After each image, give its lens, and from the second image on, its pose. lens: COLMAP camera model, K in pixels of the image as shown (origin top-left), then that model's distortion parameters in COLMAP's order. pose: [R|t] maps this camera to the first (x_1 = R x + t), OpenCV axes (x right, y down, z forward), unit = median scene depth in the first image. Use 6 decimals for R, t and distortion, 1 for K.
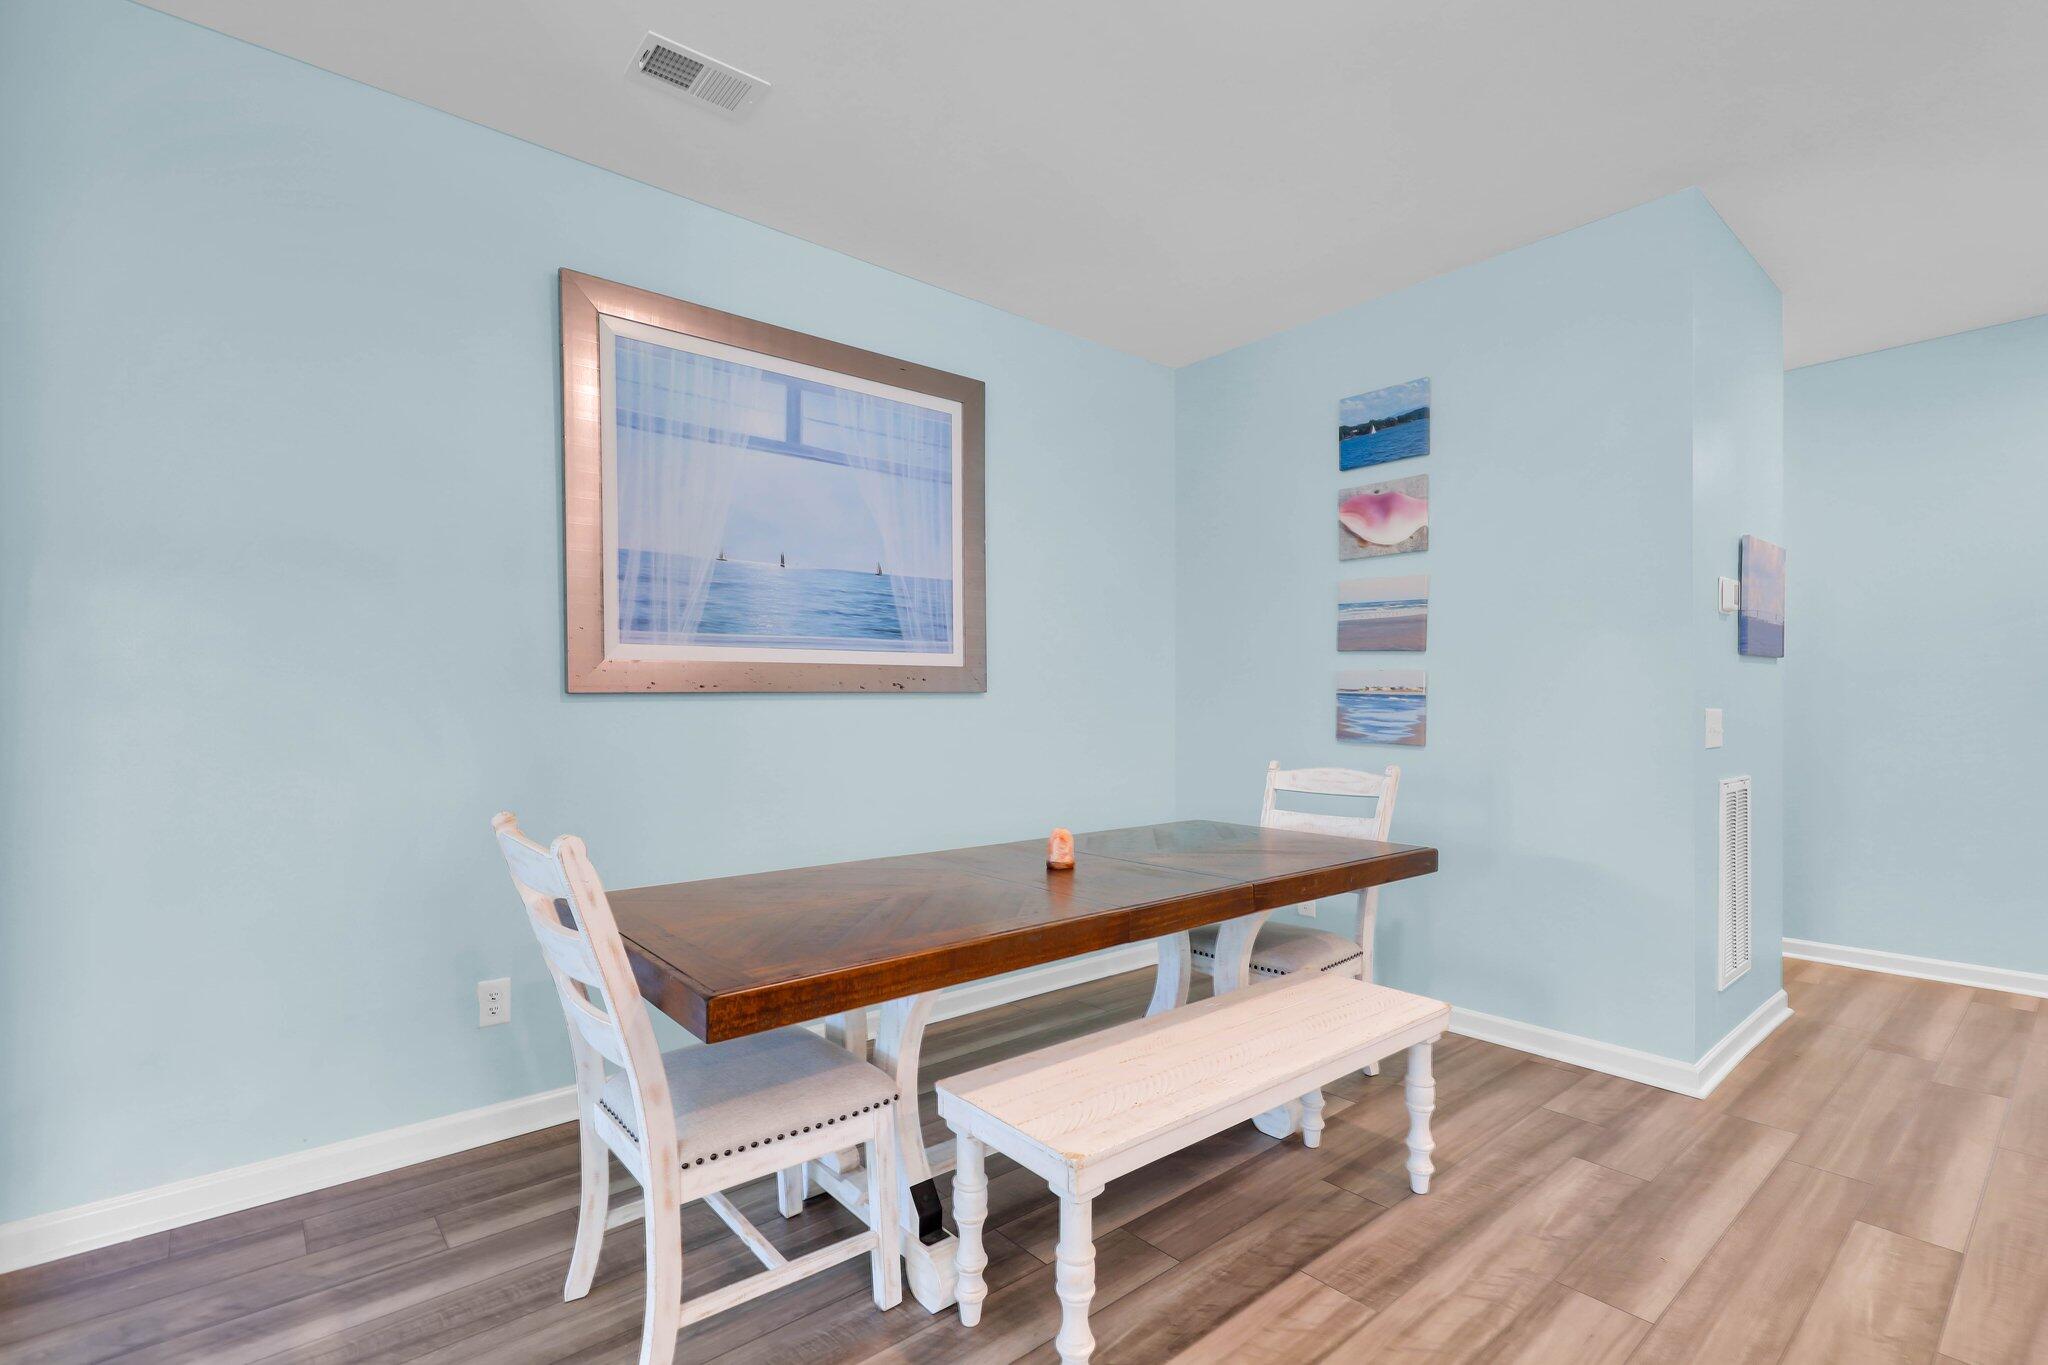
lens RADIAL K [[930.8, 0, 1026.1], [0, 930.8, 726.8], [0, 0, 1]] dist [-0.000331, -0.000230]
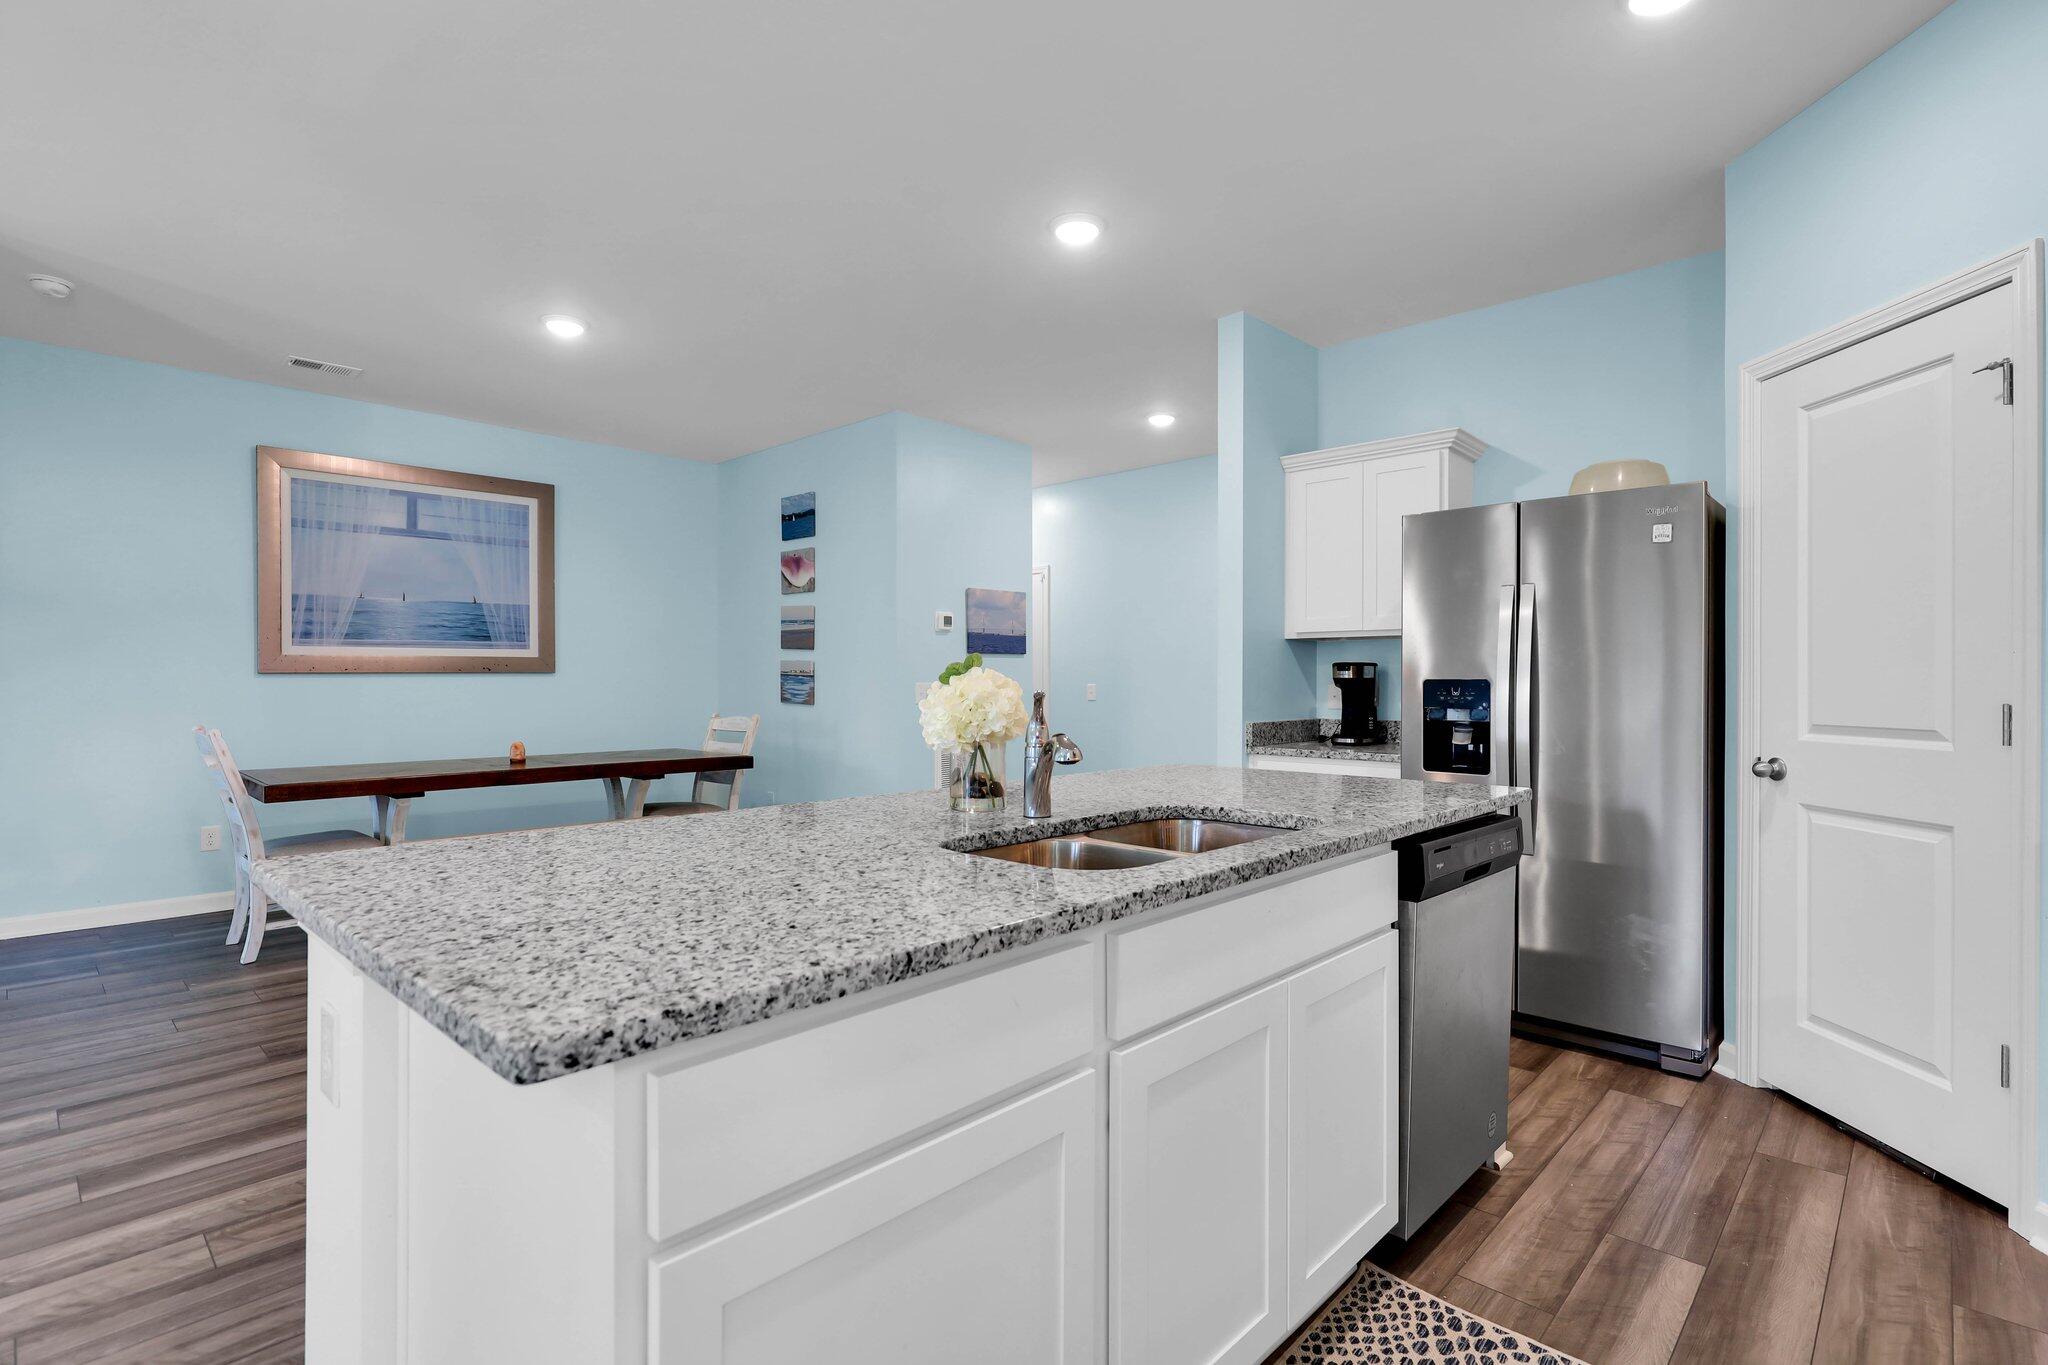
lens RADIAL K [[984.1, 0, 1020.7], [0, 984.1, 680.7], [0, 0, 1]] dist [0.003423, -0.000119]
pose [[0.994717, 0.000975, 0.102653, 0.635203], [0.001878, 0.999615, -0.027693, 0.027739], [-0.102641, 0.027739, 0.994332, -0.859759]]
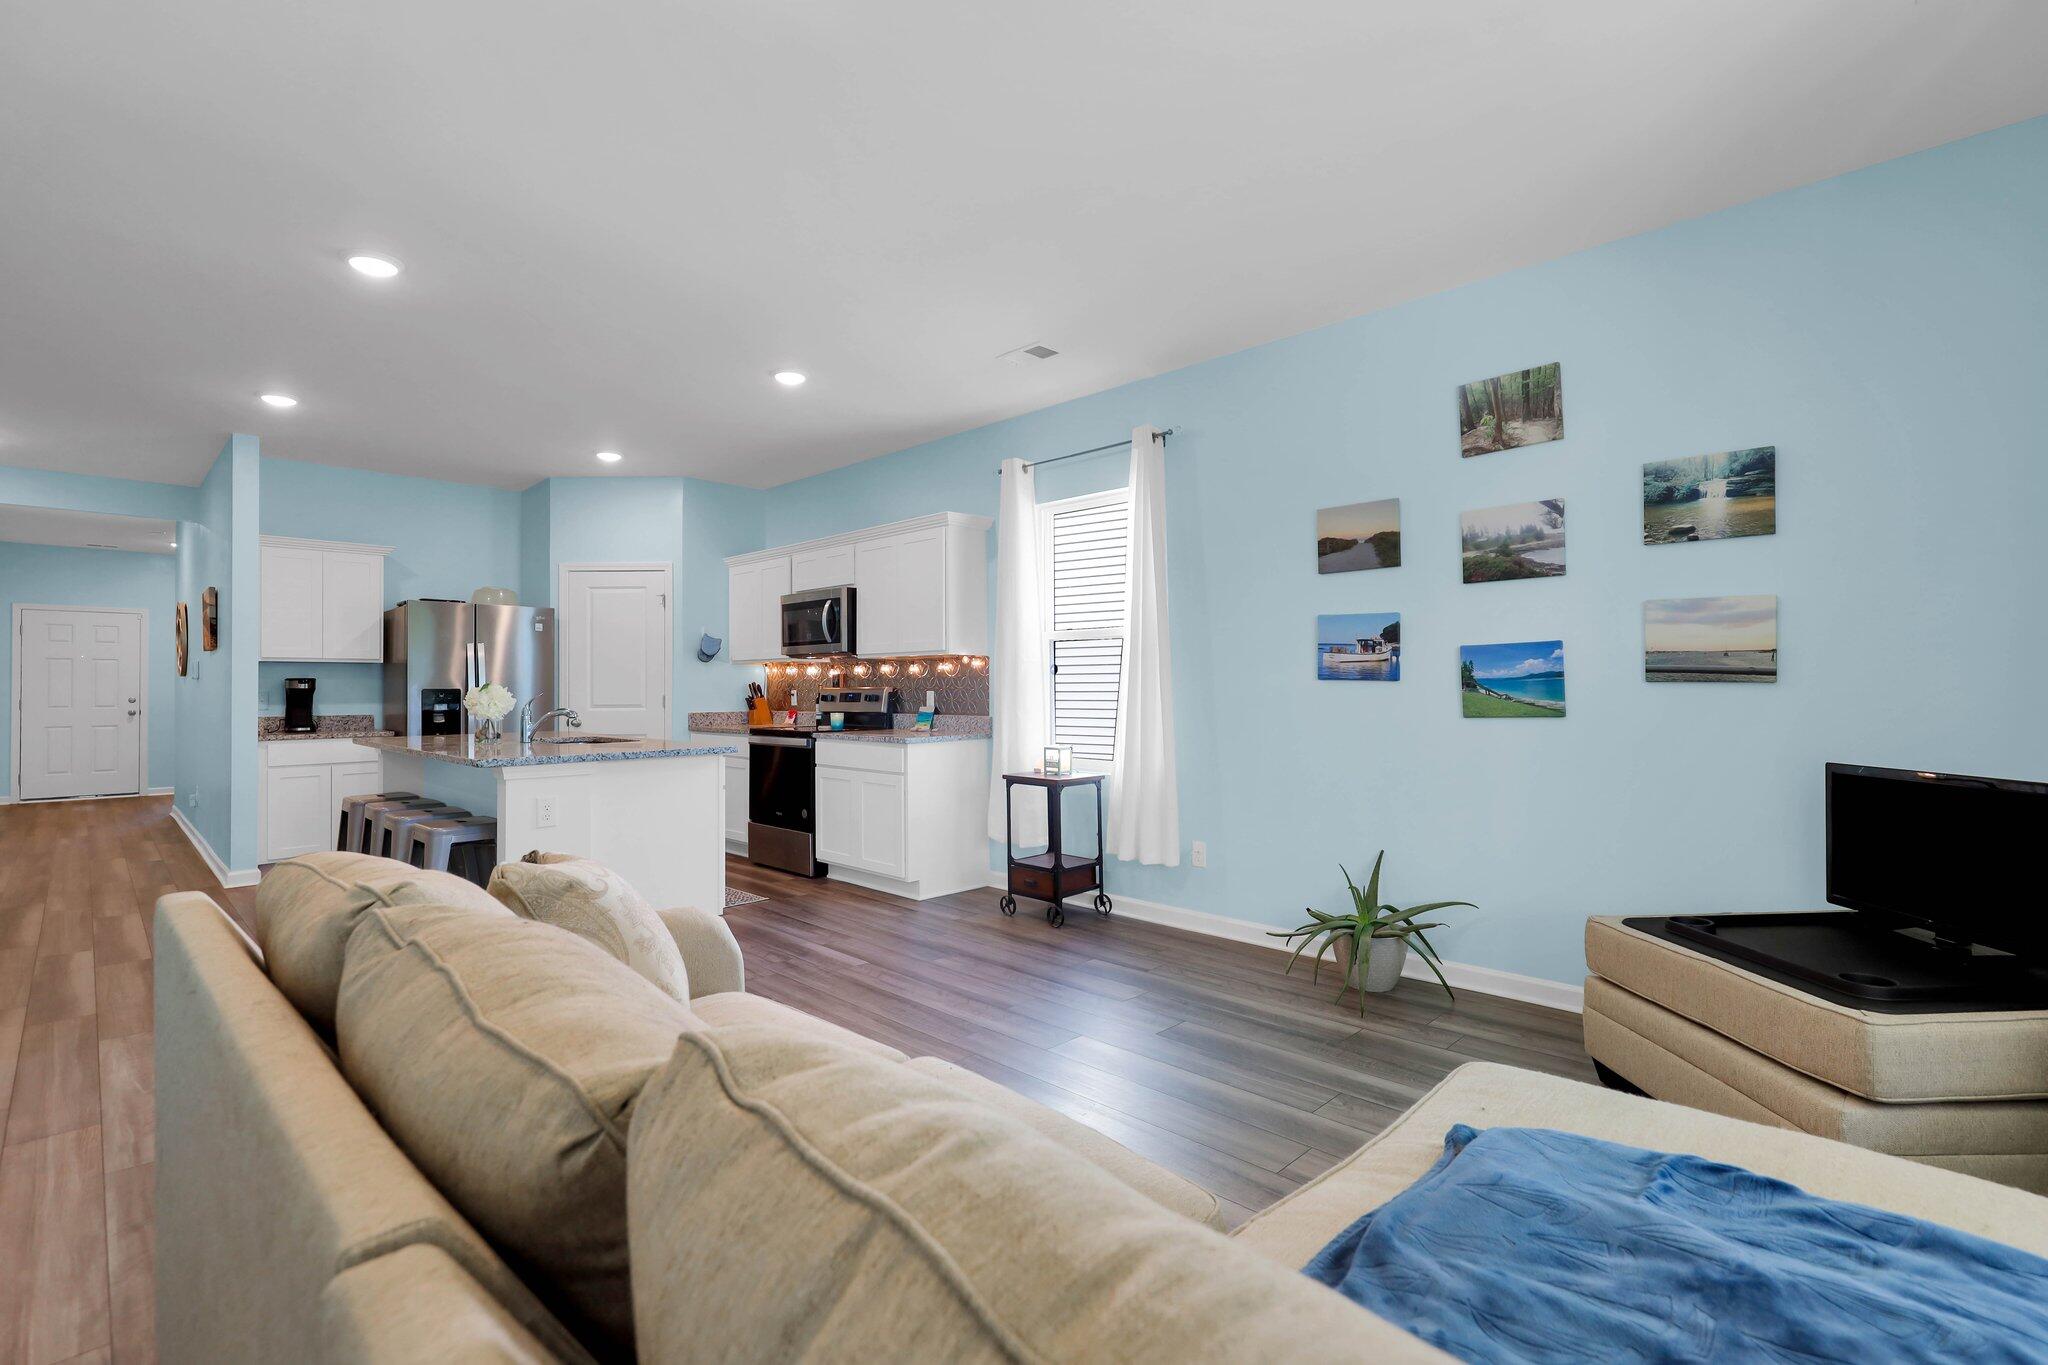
lens RADIAL K [[947.1, 0, 1038.8], [0, 947.1, 674.5], [0, 0, 1]] dist [0.003631, 0.000527]
pose [[-0.083674, 0.012145, 0.996419, -0.833889], [0.033815, 0.999384, -0.009341, 0.028755], [-0.995919, 0.032912, -0.084033, -0.946656]]
